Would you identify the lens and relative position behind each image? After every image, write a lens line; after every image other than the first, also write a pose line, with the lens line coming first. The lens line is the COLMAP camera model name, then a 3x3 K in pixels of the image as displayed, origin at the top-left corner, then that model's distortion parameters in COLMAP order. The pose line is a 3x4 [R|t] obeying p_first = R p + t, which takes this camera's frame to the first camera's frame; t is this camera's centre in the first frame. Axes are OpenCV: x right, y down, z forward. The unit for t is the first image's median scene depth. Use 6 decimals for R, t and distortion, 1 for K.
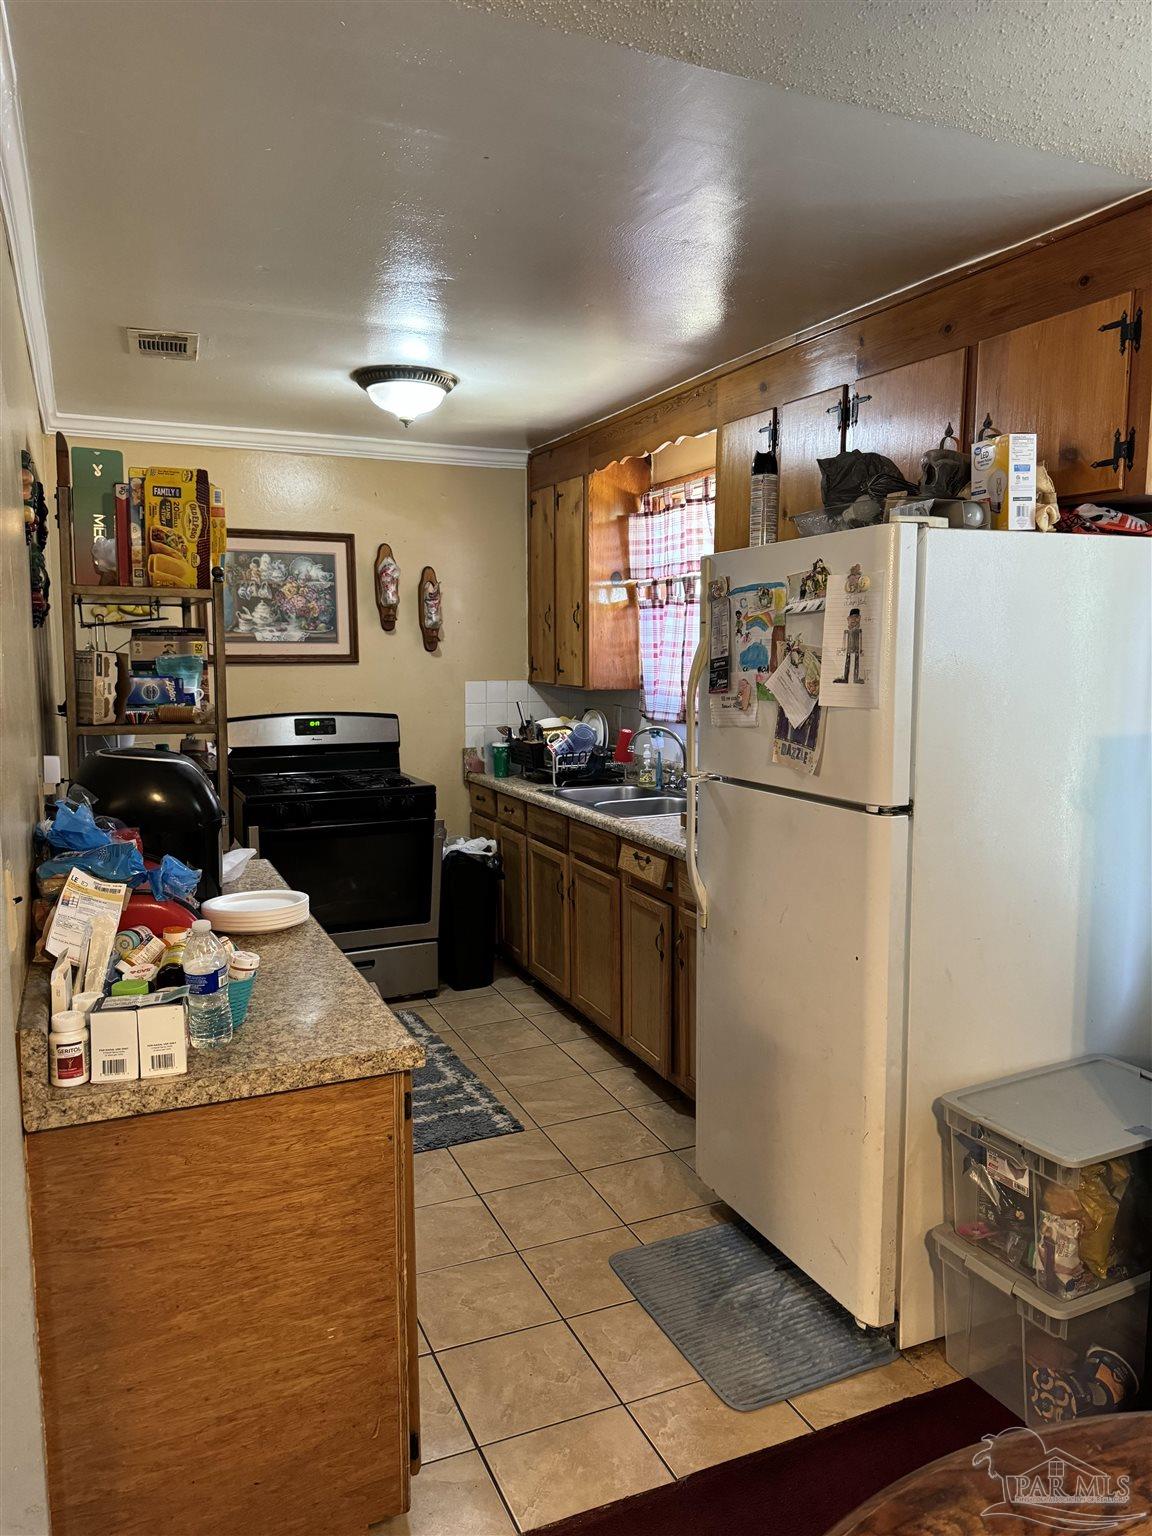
lens RADIAL K [[1087.9, 0, 582.9], [0, 1087.9, 766.4], [0, 0, 1]] dist [0.113010, -0.002947]
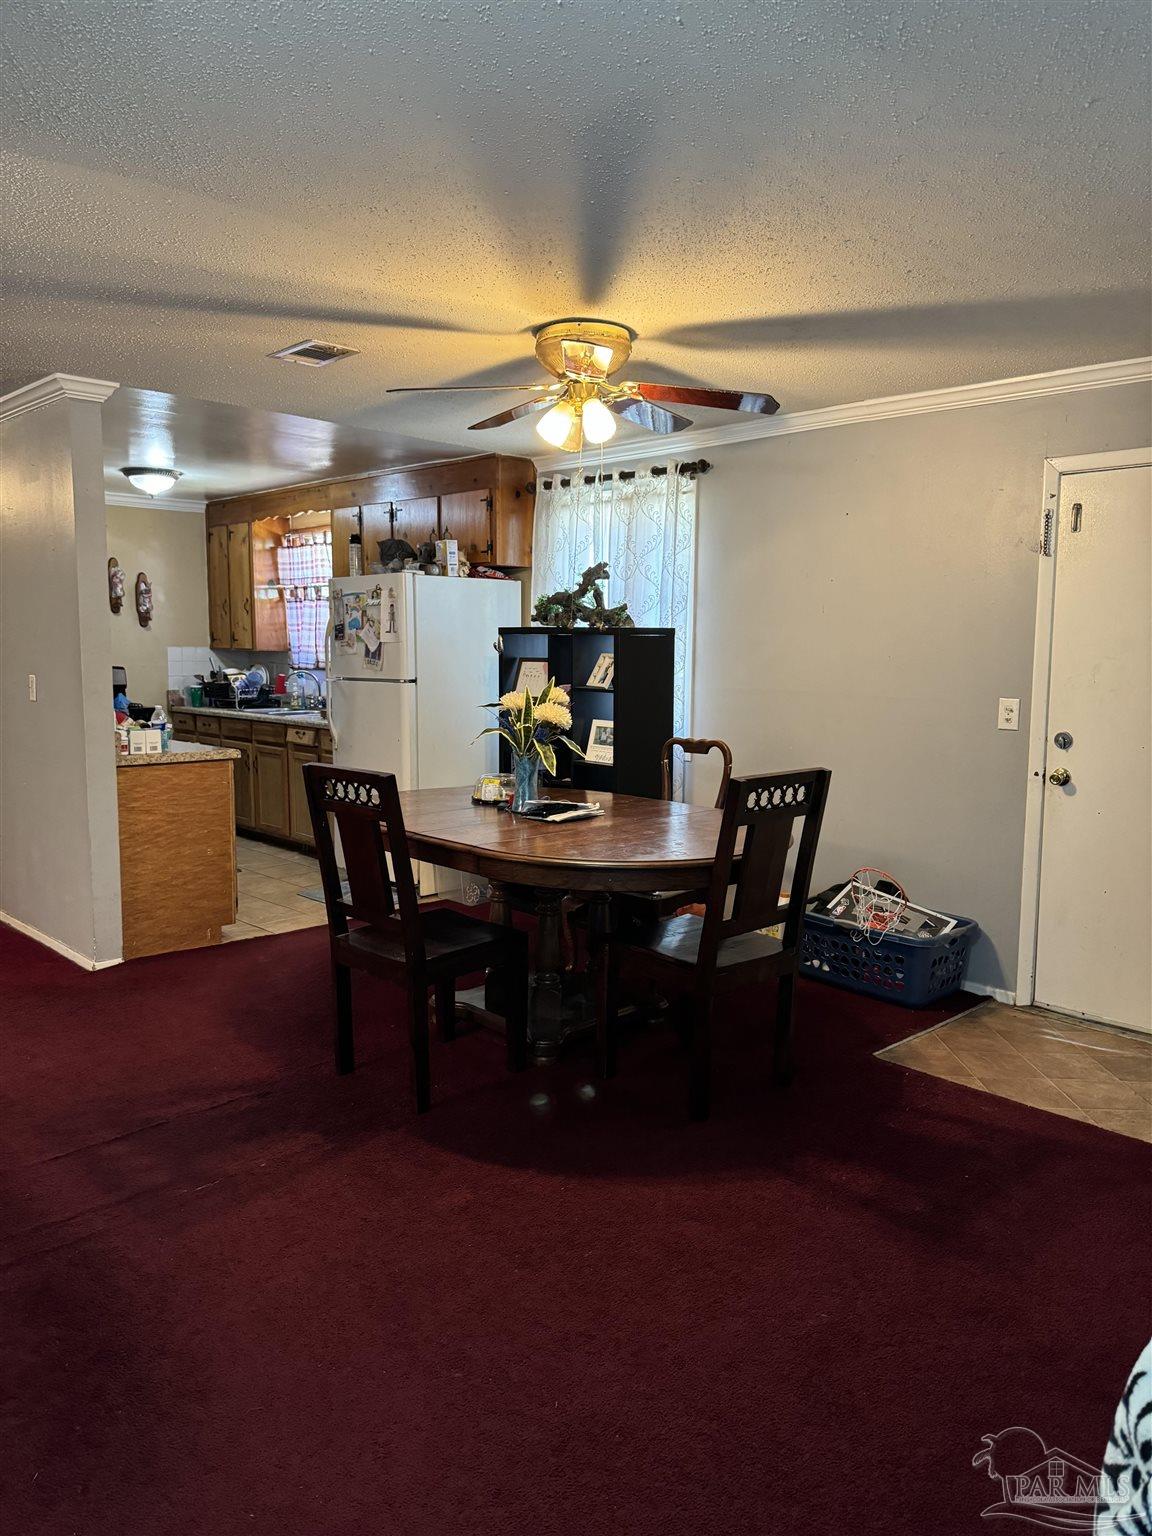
lens RADIAL K [[1087.9, 0, 591.1], [0, 1087.9, 754.5], [0, 0, 1]] dist [0.113010, -0.002947]
pose [[0.937428, -0.031856, 0.346718, -0.121955], [0.035585, 0.999357, -0.004391, 0.133408], [-0.346355, 0.016455, 0.937959, -0.879941]]
